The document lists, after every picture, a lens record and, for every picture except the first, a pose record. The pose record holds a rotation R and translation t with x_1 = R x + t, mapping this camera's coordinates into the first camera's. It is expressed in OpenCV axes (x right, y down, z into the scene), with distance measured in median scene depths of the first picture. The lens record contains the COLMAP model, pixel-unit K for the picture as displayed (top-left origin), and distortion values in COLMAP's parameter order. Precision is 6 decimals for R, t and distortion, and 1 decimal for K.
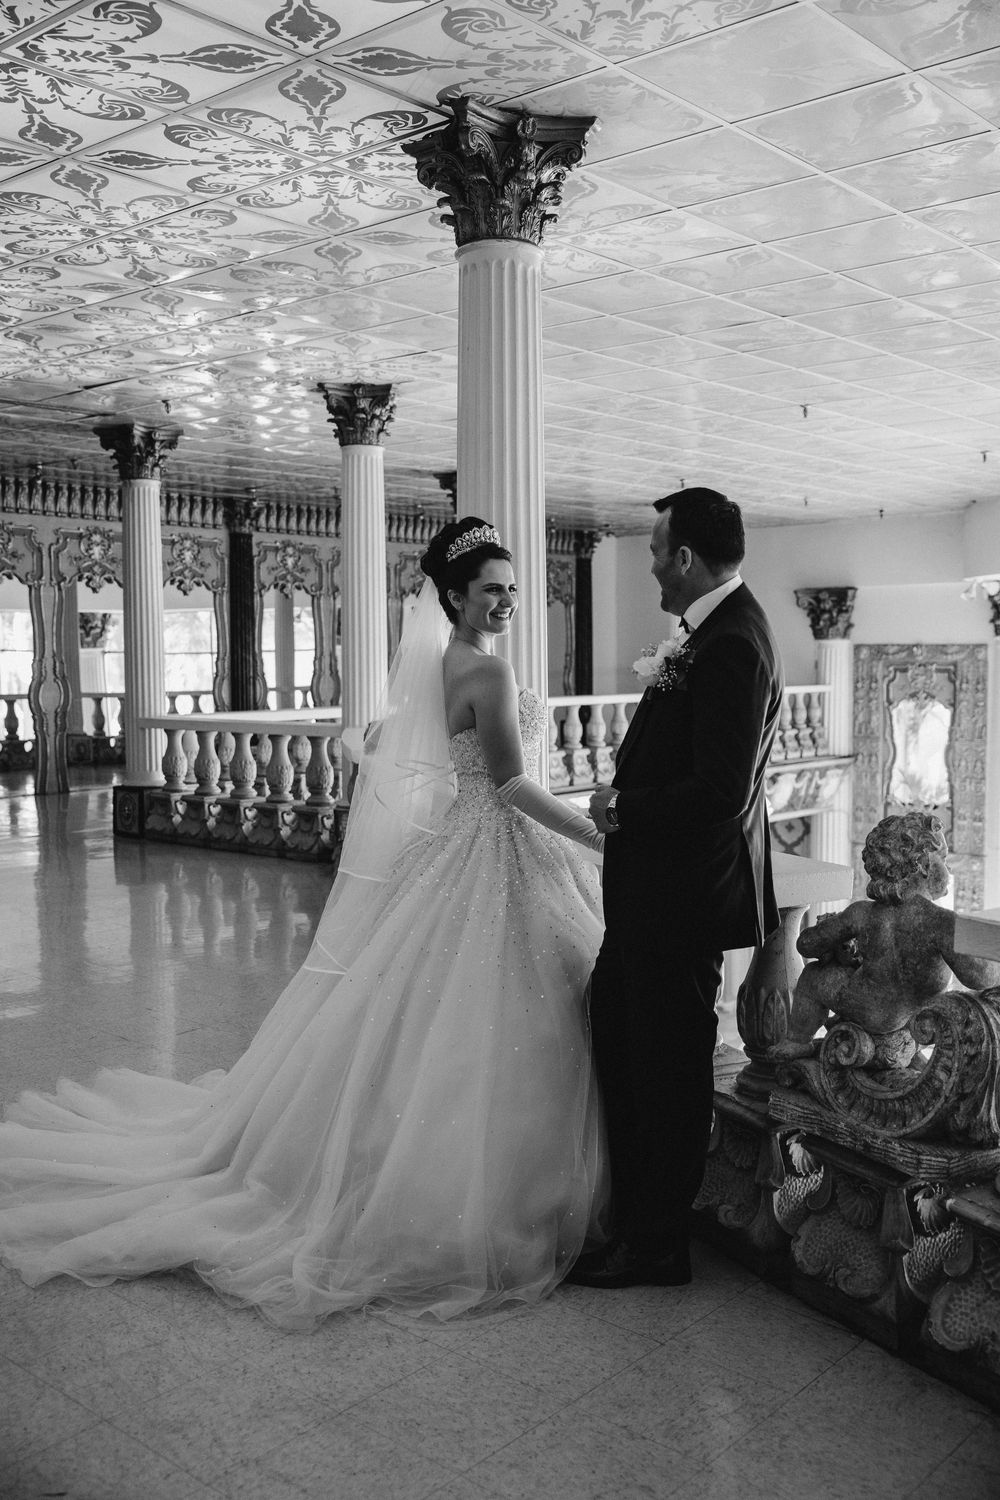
lens RADIAL K [[1387.8, 0, 500.0], [0, 1387.8, 750.0], [0, 0, 1]] dist [0.010593, 0.001096]
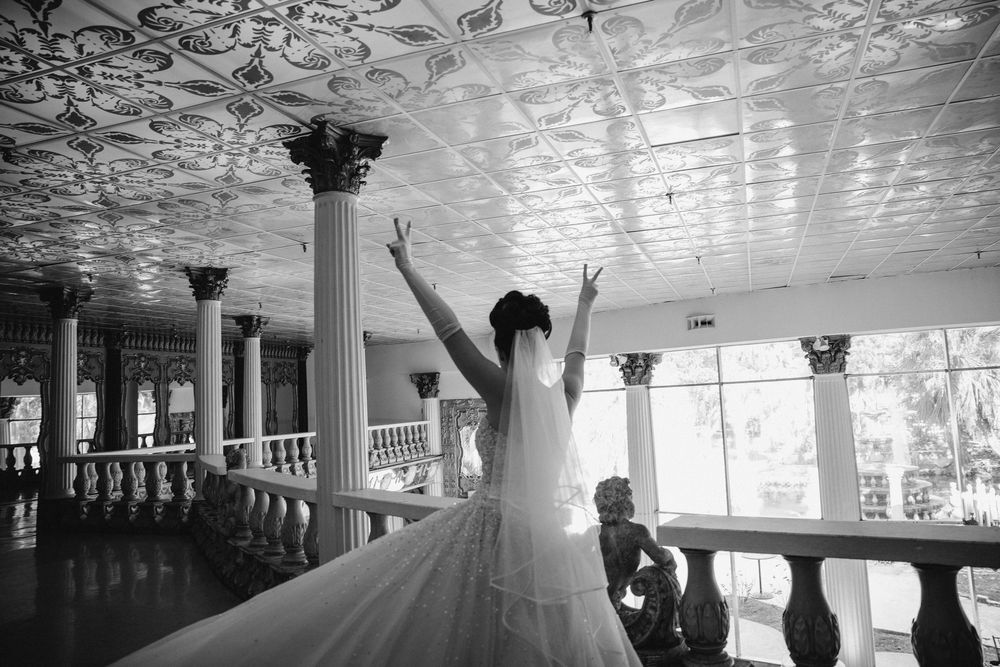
lens RADIAL K [[688.1, 0, 500.0], [0, 688.1, 333.5], [0, 0, 1]] dist [-0.096765, 0.085998]
pose [[0.932301, -0.003819, 0.361664, -0.129416], [0.067456, 0.984235, -0.163494, -0.004123], [-0.355338, 0.176822, 0.917861, 0.085246]]
